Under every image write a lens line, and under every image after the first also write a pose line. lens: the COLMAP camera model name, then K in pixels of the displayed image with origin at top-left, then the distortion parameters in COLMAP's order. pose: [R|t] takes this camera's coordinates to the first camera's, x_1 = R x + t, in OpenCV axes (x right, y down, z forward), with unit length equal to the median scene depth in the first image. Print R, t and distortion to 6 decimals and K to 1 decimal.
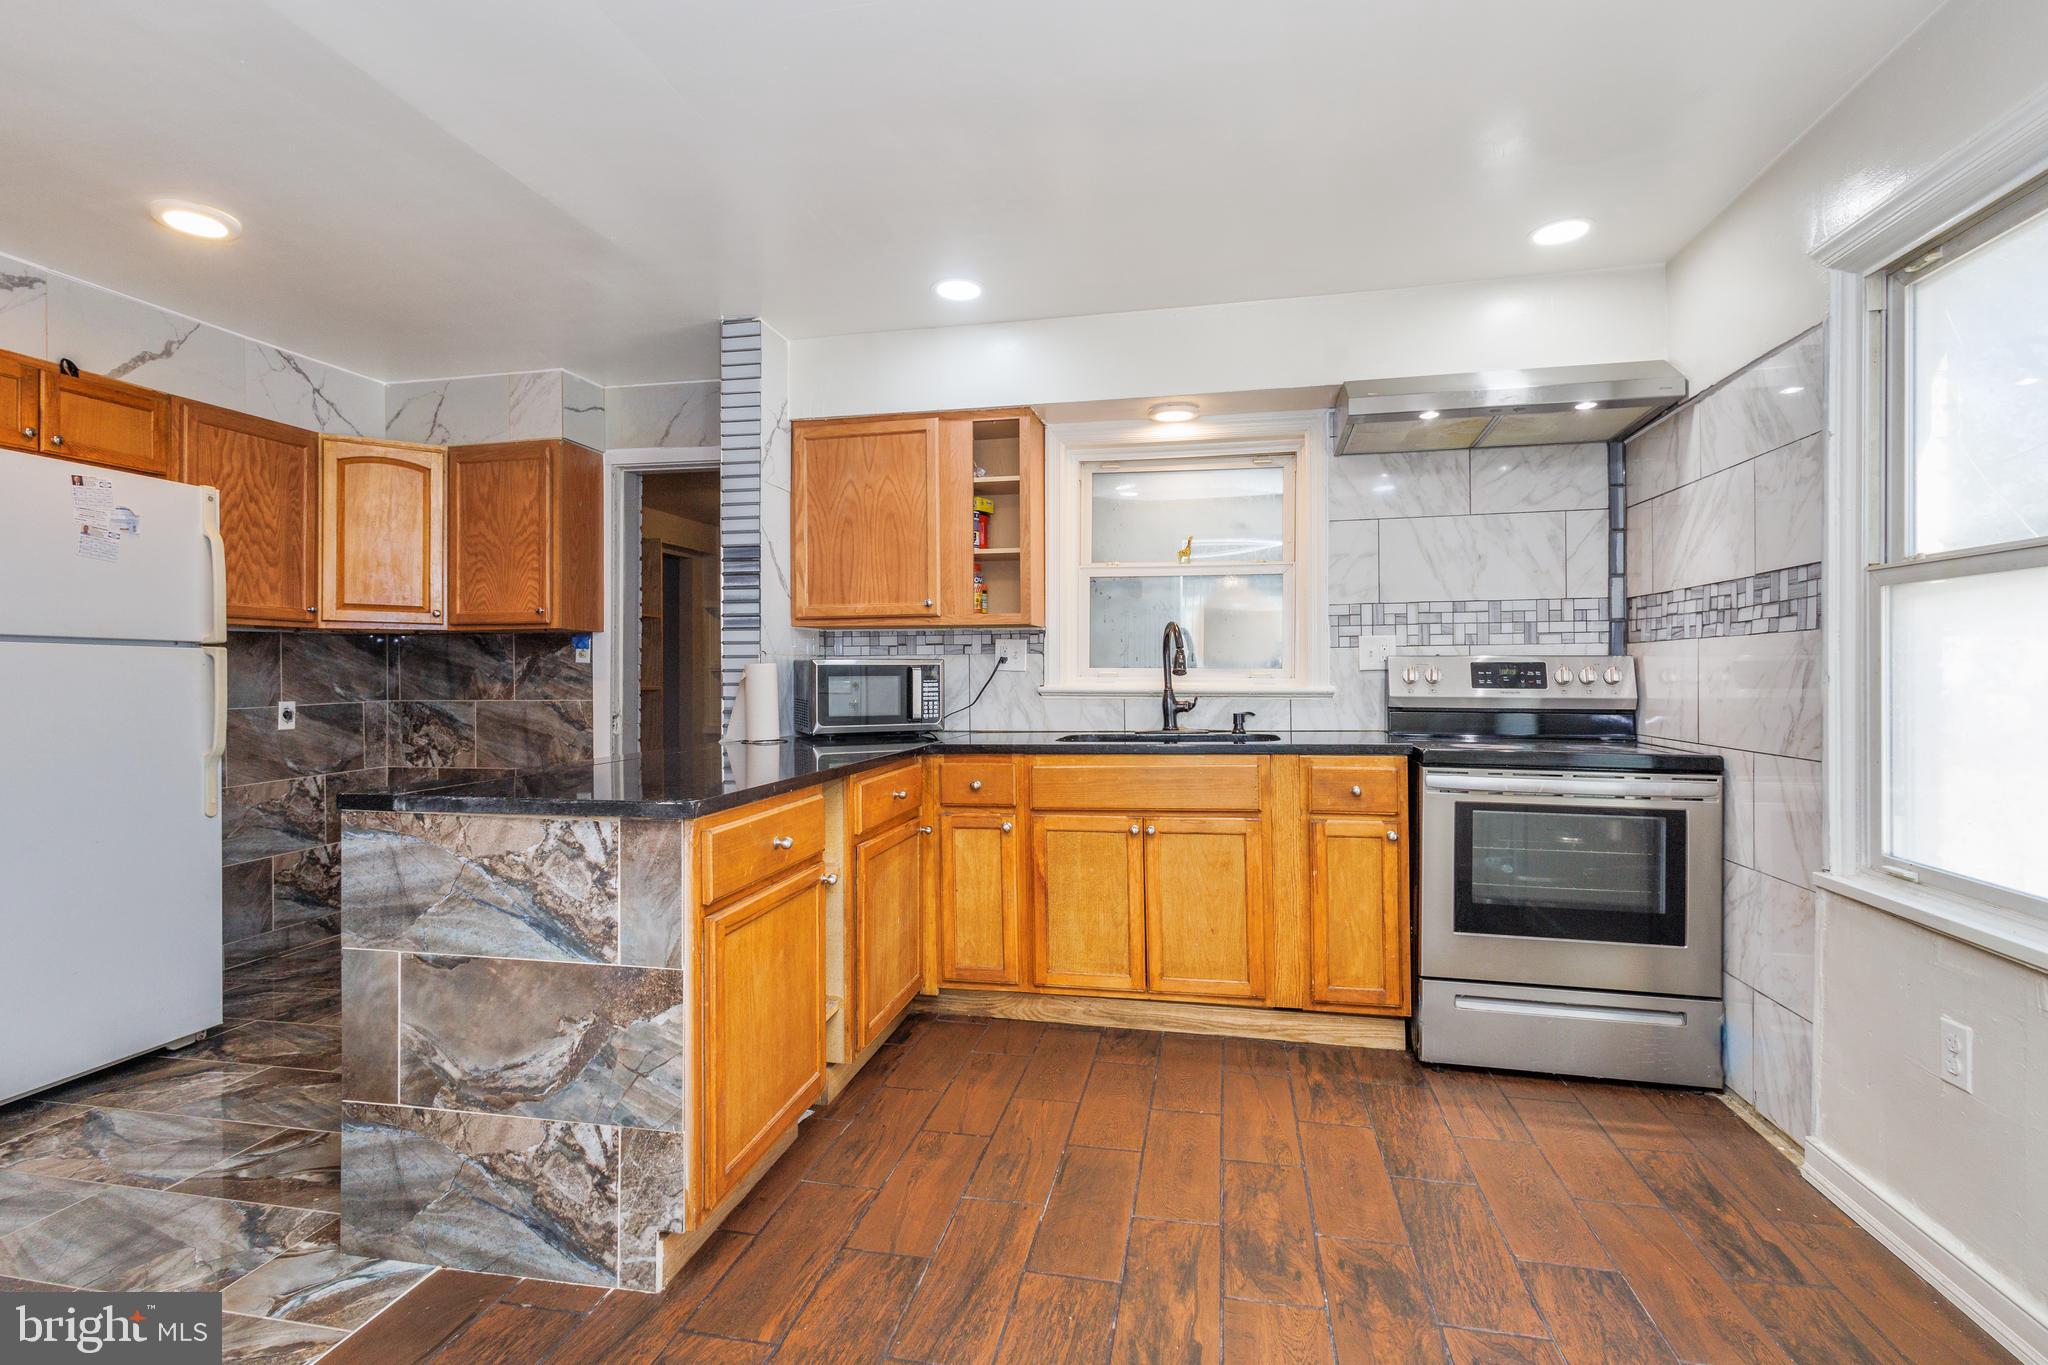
lens RADIAL K [[956.2, 0, 1015.2], [0, 956.2, 671.9], [0, 0, 1]] dist [0.004612, -0.000168]
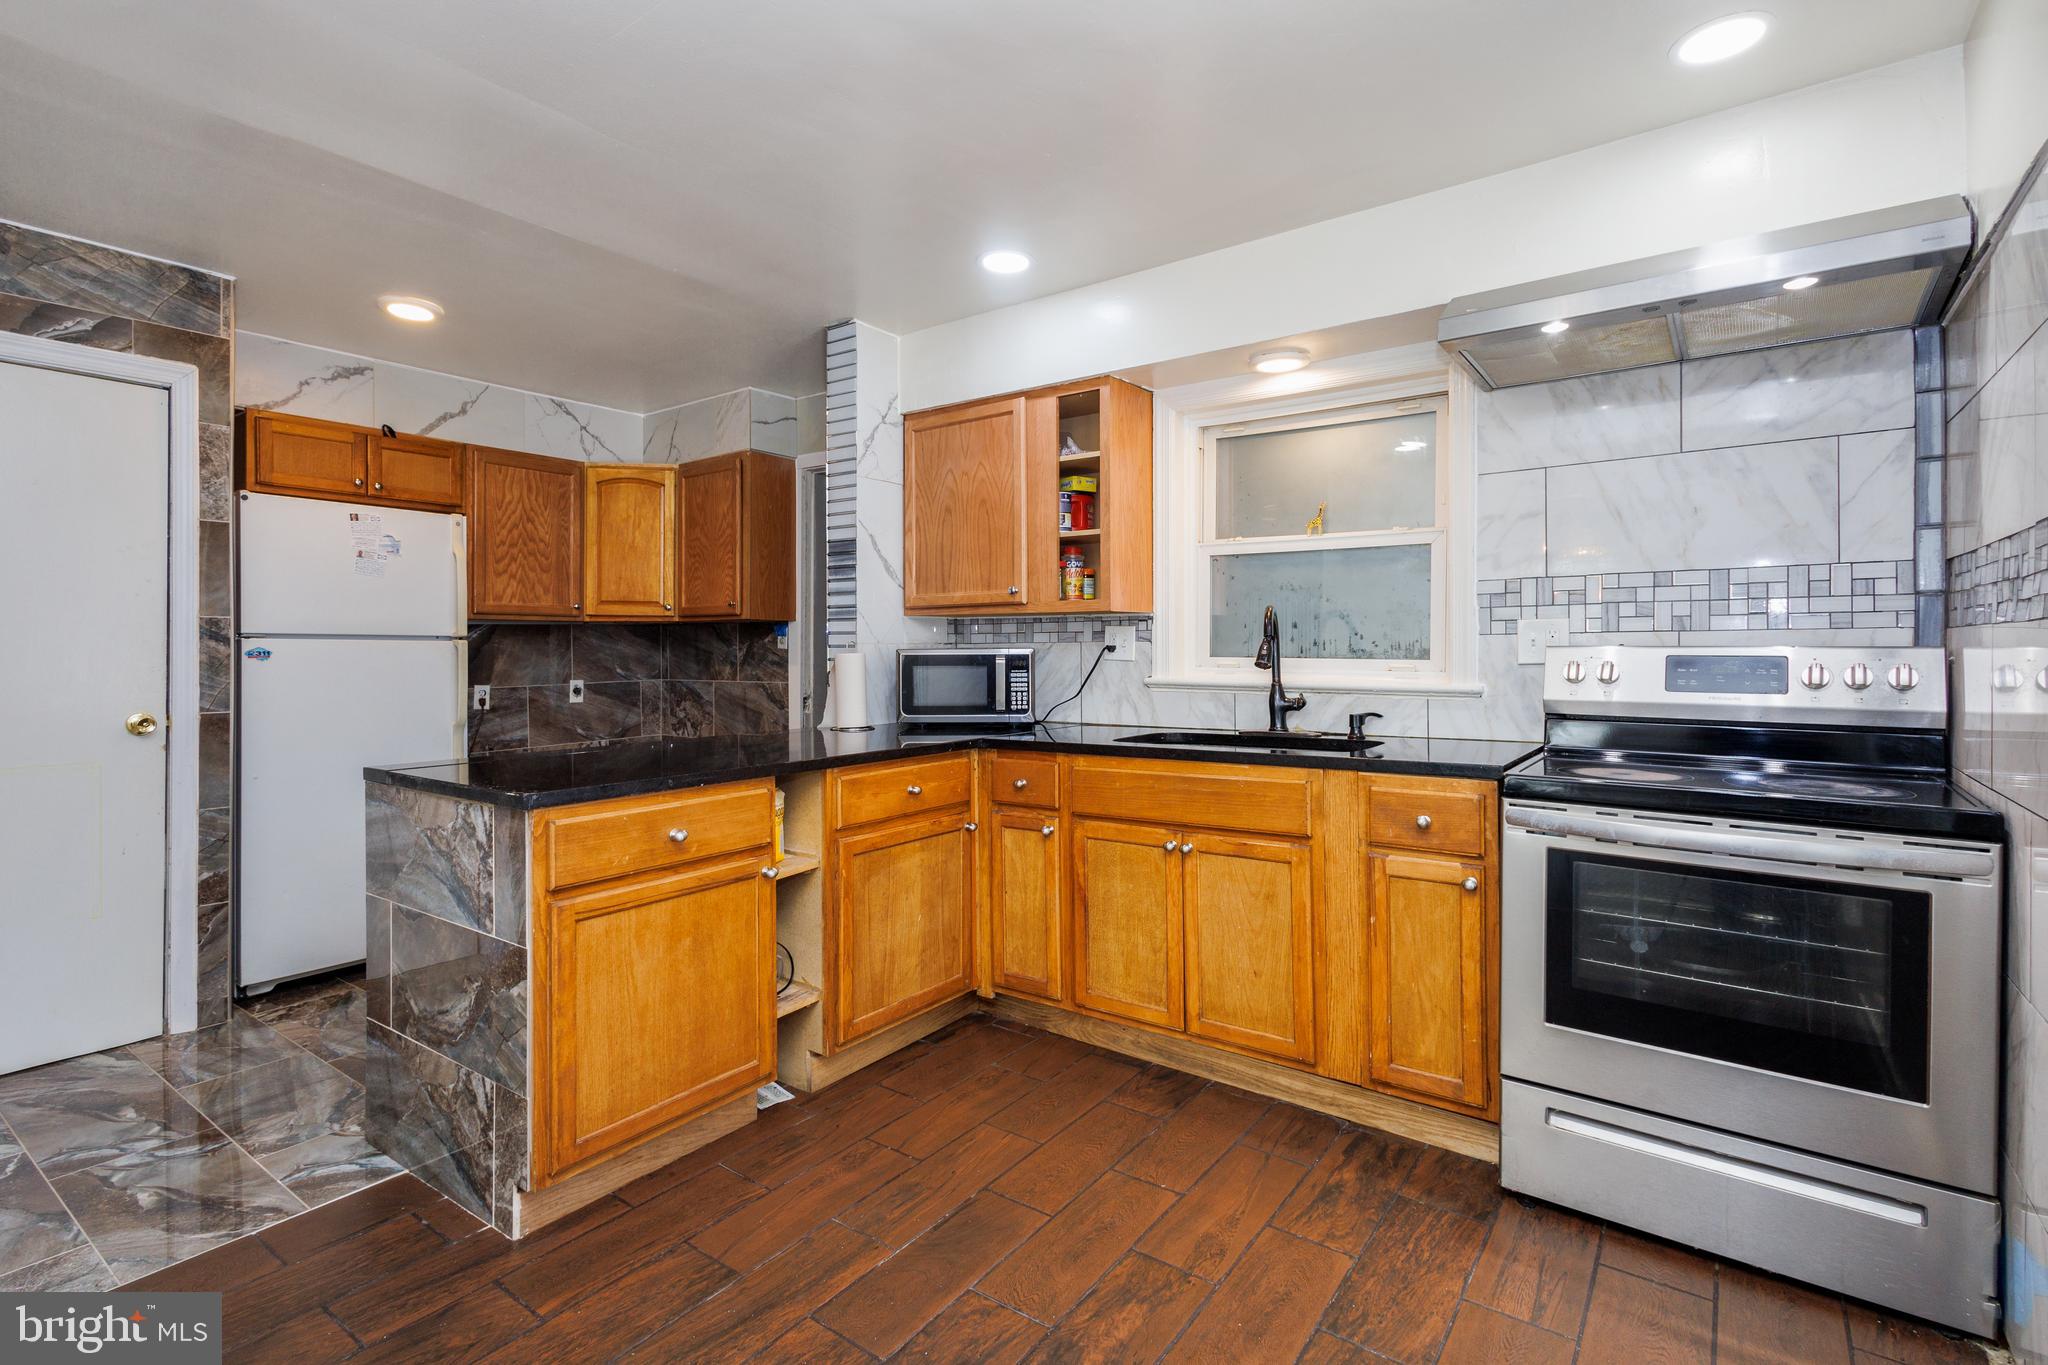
lens RADIAL K [[951.3, 0, 1027.8], [0, 951.3, 650.2], [0, 0, 1]] dist [0.004105, 0.000333]
pose [[0.912259, 0.002765, -0.409604, 0.340781], [-0.000738, 0.999987, 0.005107, -0.017854], [0.409613, -0.004356, 0.912249, 0.140374]]
